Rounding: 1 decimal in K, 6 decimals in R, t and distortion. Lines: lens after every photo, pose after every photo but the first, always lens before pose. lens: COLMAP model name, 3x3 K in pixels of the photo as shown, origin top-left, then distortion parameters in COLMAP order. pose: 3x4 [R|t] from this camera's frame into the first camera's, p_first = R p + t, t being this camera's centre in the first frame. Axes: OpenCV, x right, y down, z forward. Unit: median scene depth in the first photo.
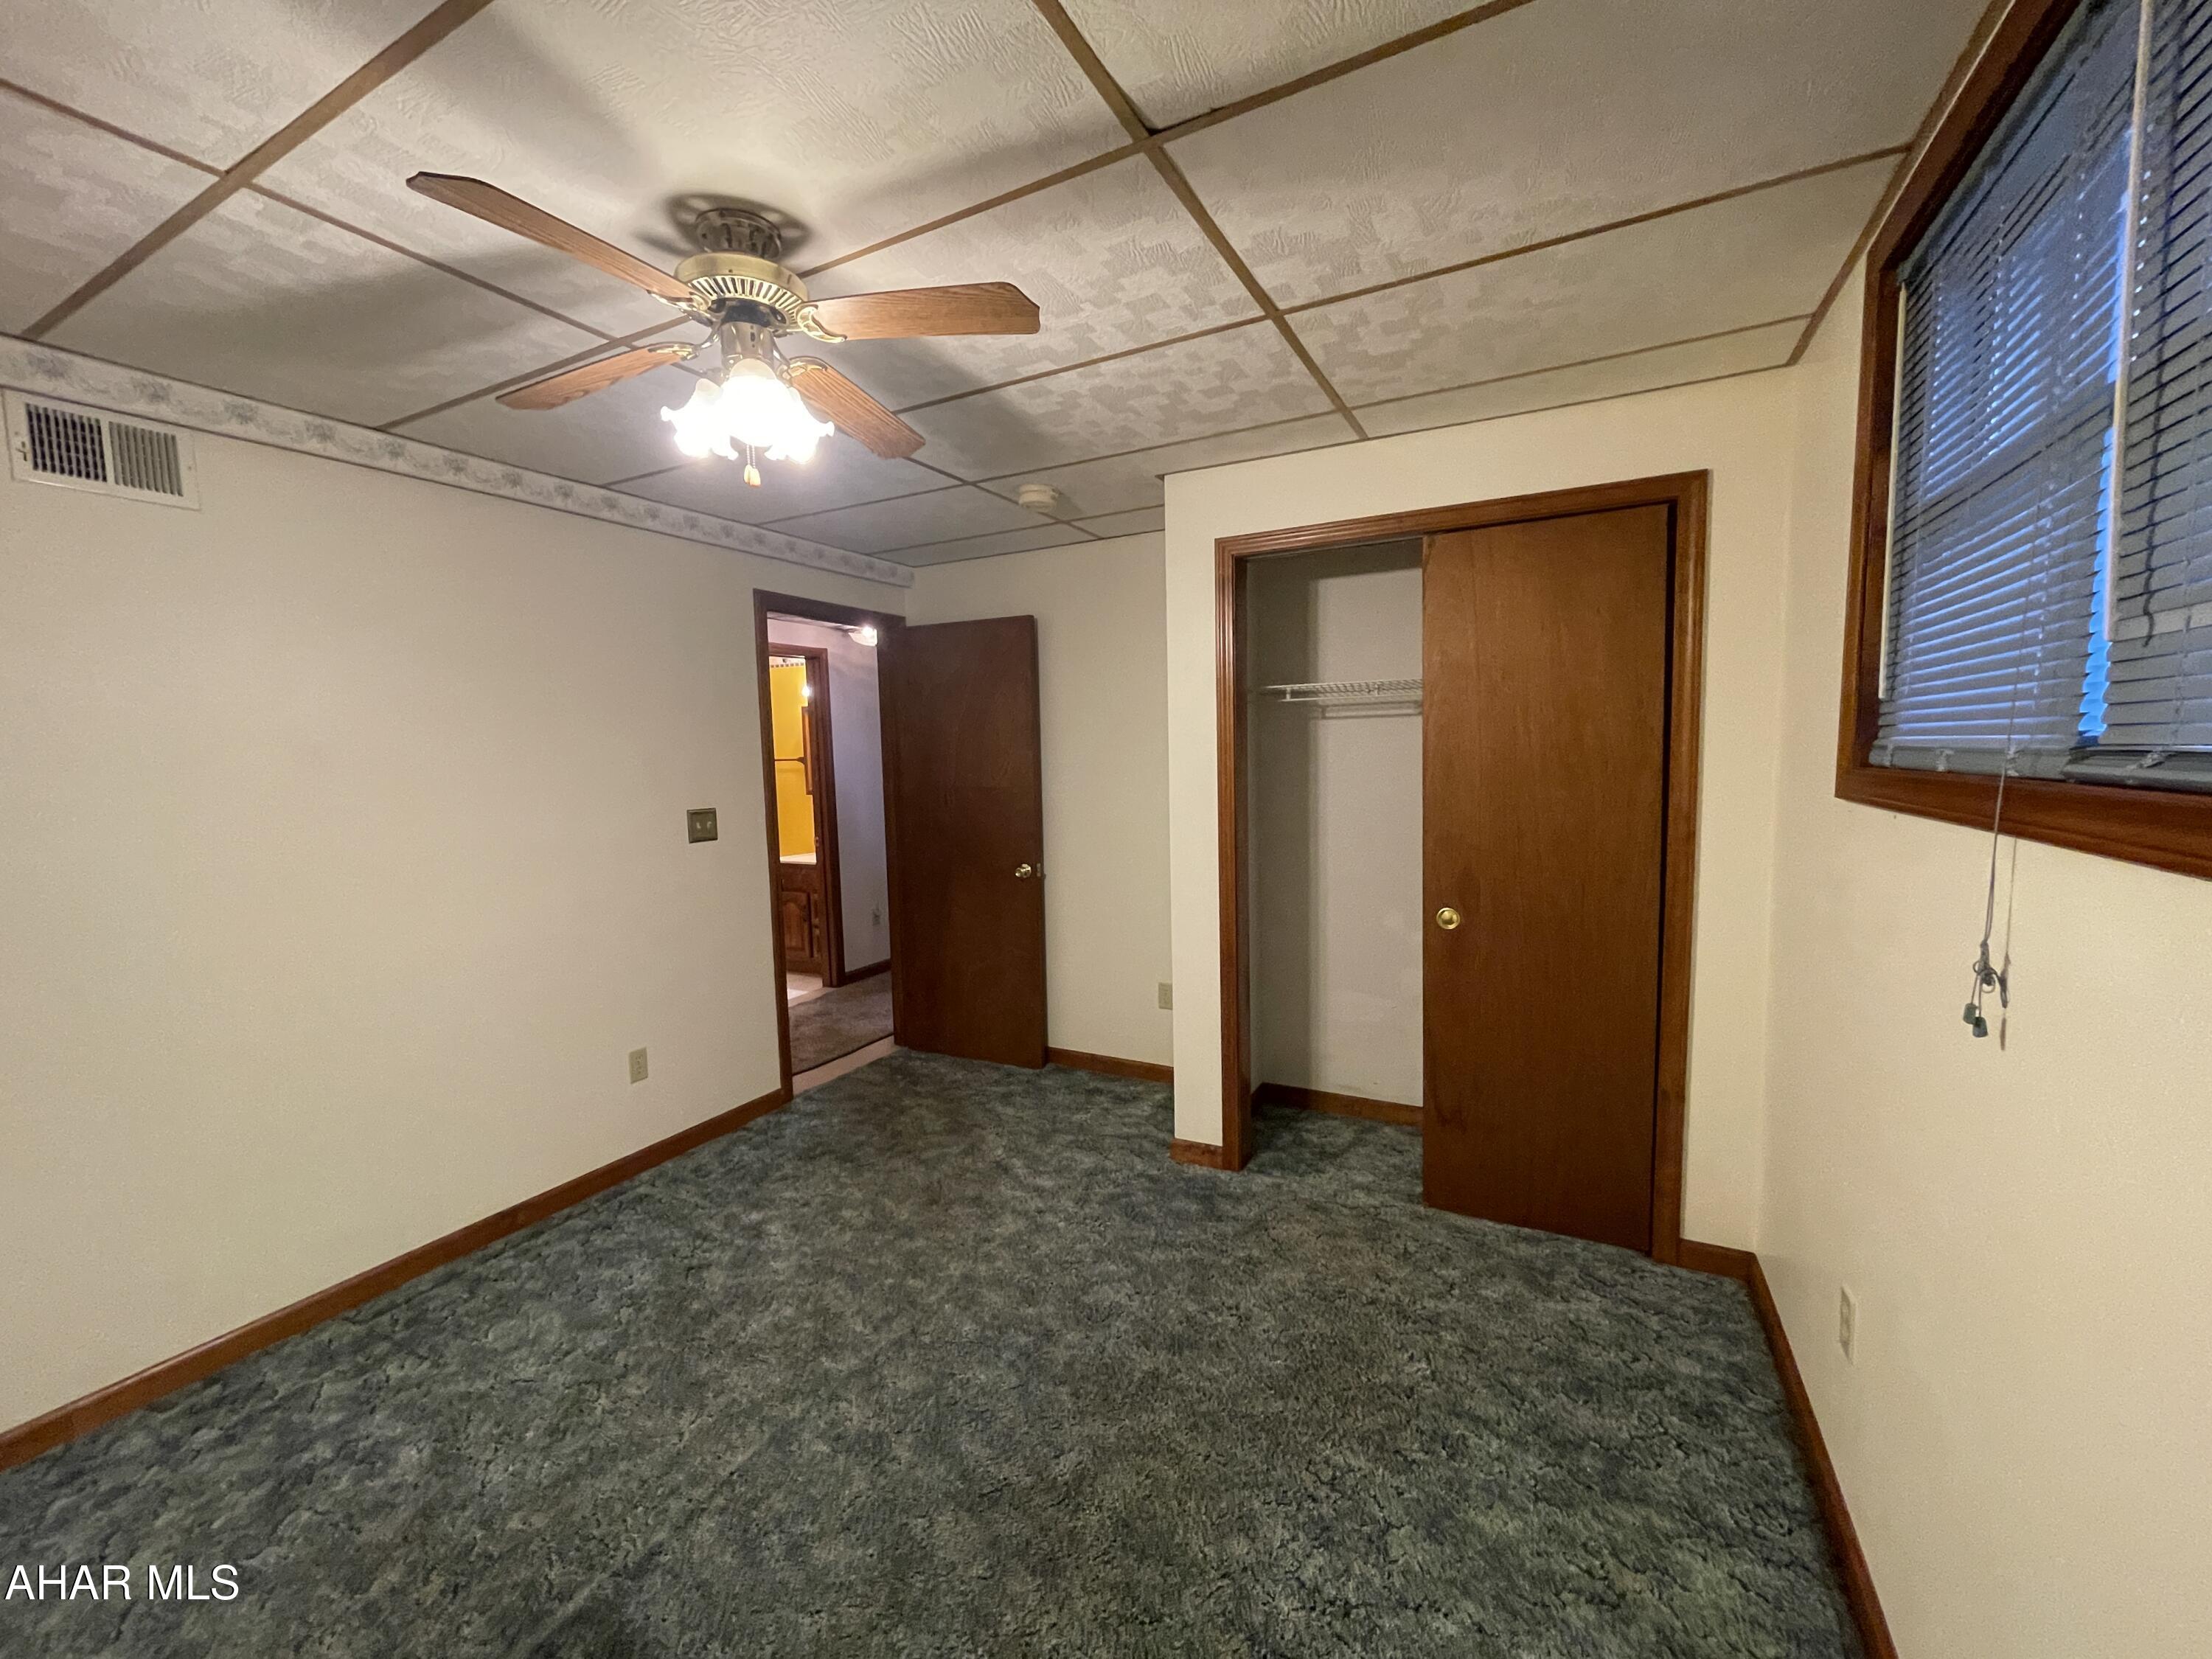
lens RADIAL K [[891.5, 0, 1101.4], [0, 891.5, 829.7], [0, 0, 1]] dist [-0.000085, -0.000008]
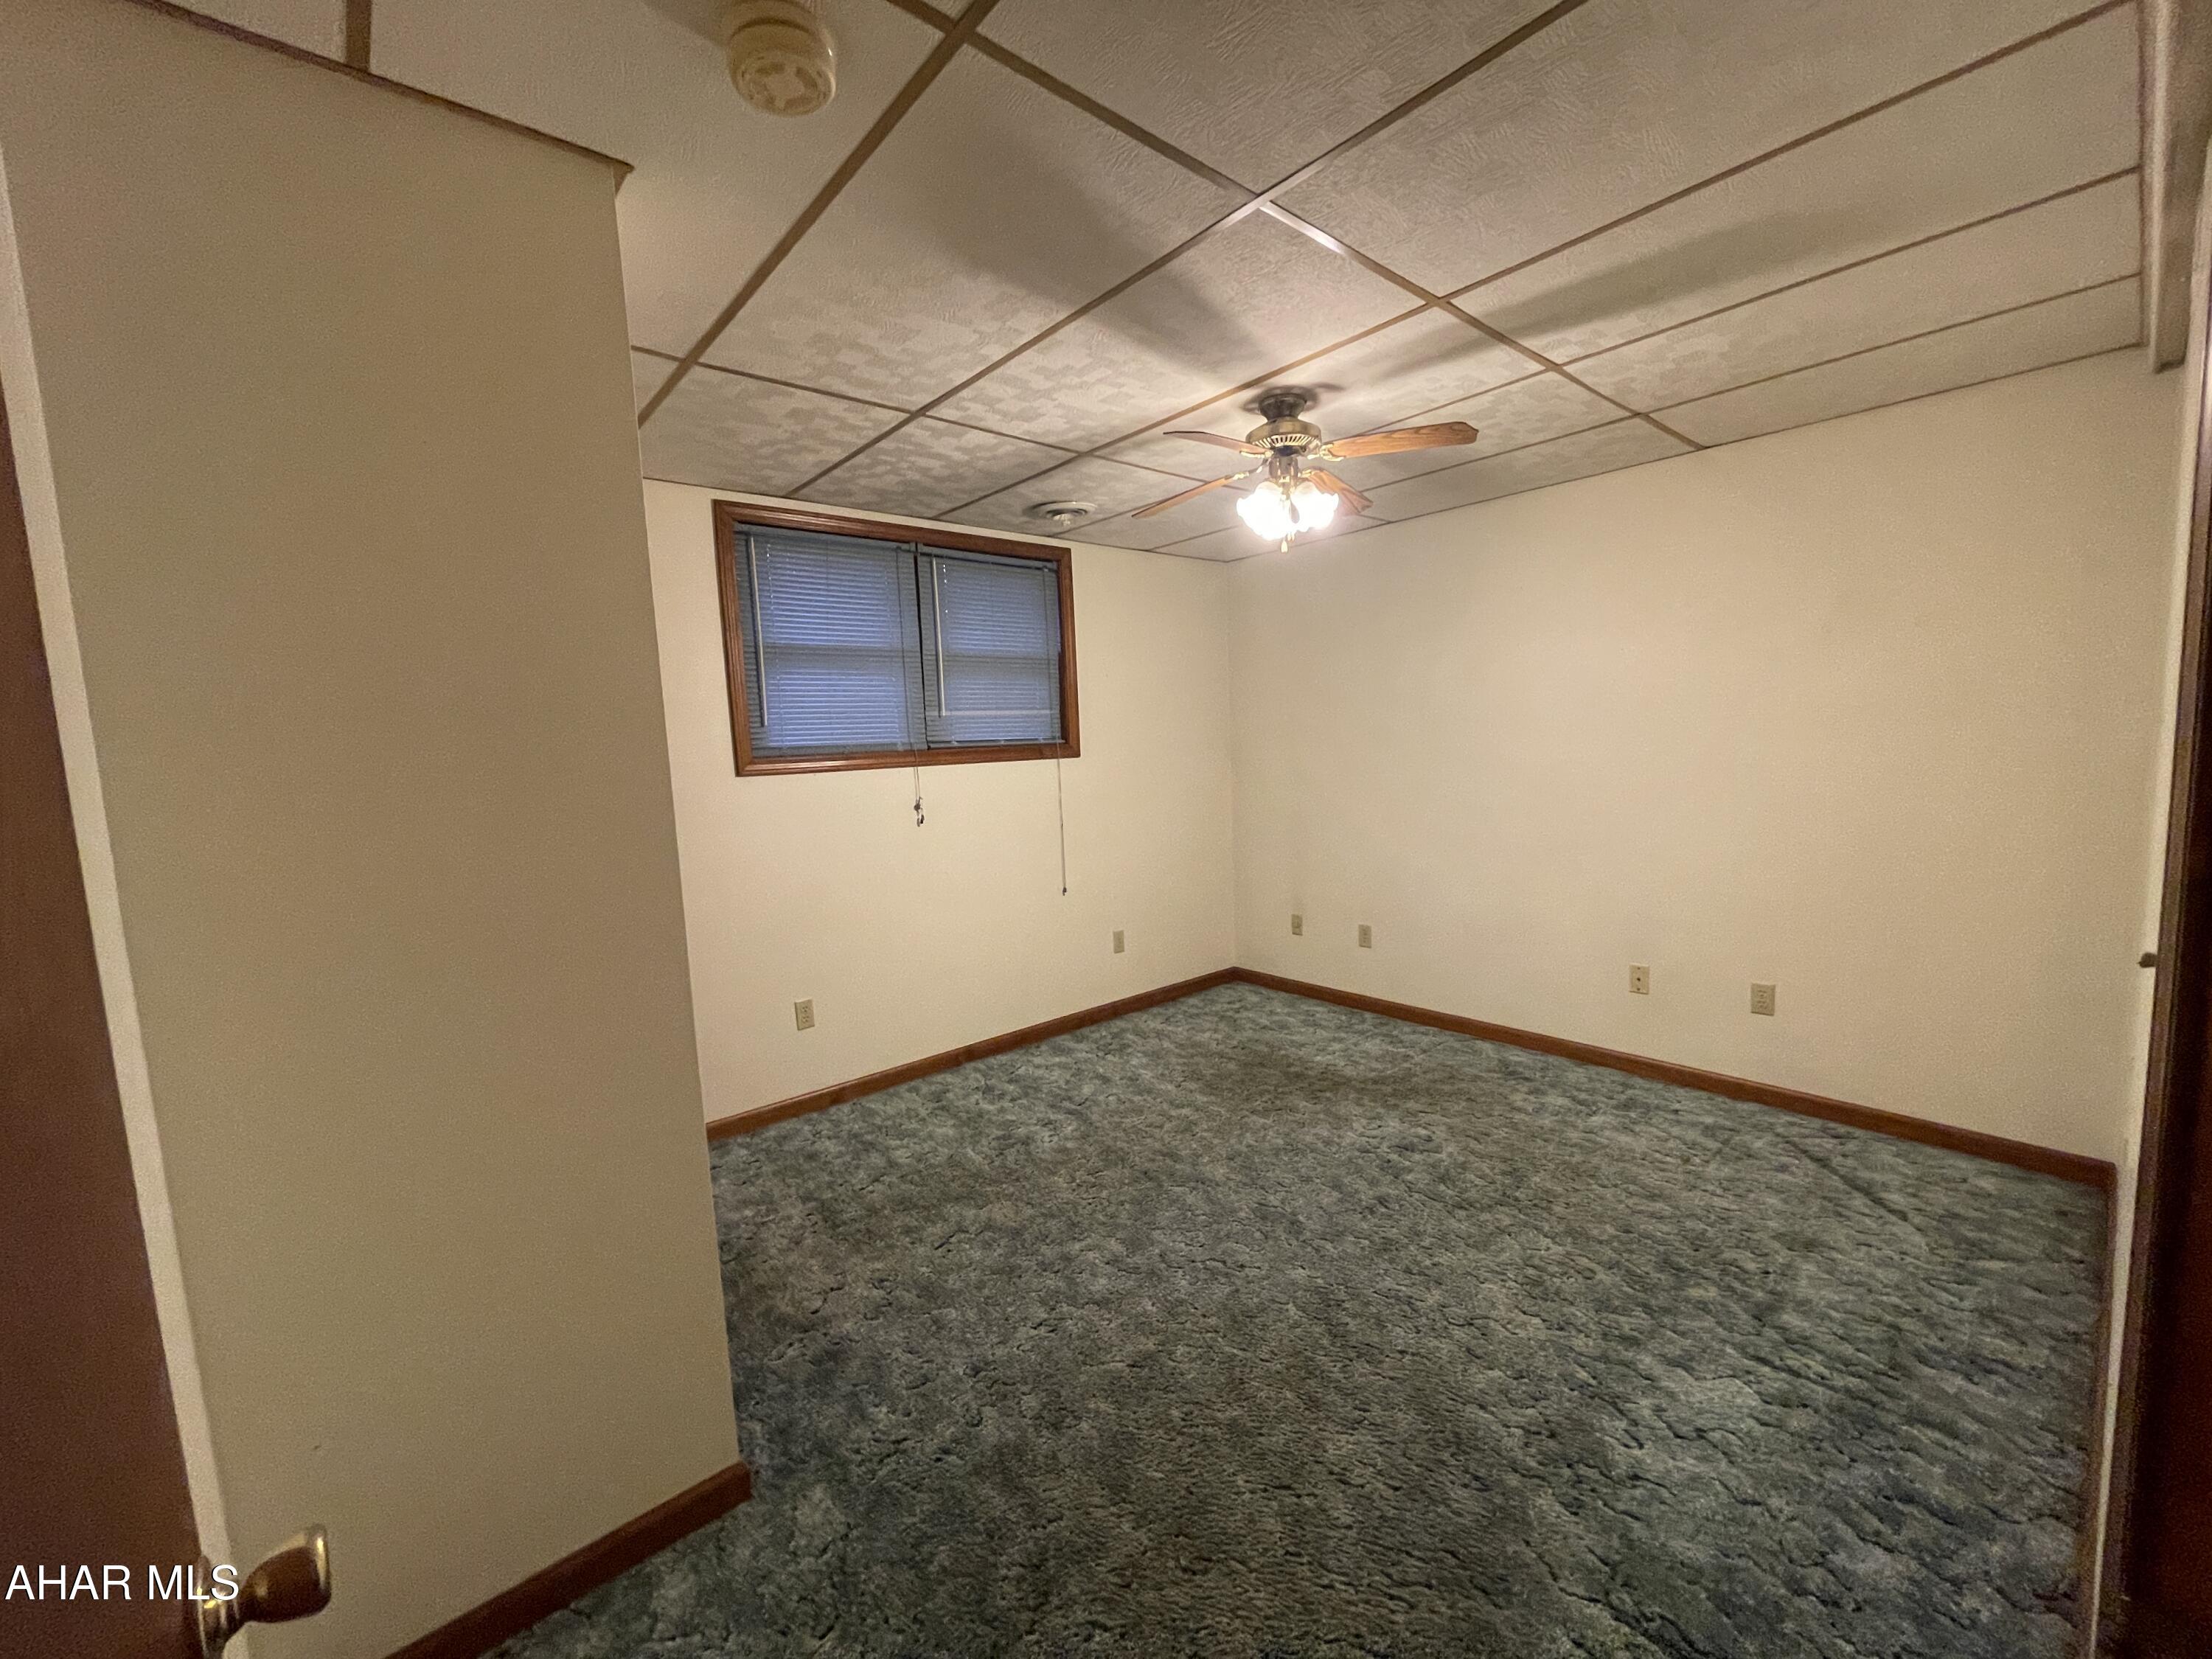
lens RADIAL K [[891.5, 0, 1107.5], [0, 891.5, 826.4], [0, 0, 1]] dist [-0.000085, -0.000008]
pose [[-0.930511, 0.025206, 0.365396, -0.619878], [0.098463, 0.978119, 0.183272, -0.205548], [-0.352781, 0.206514, -0.912632, 2.513093]]
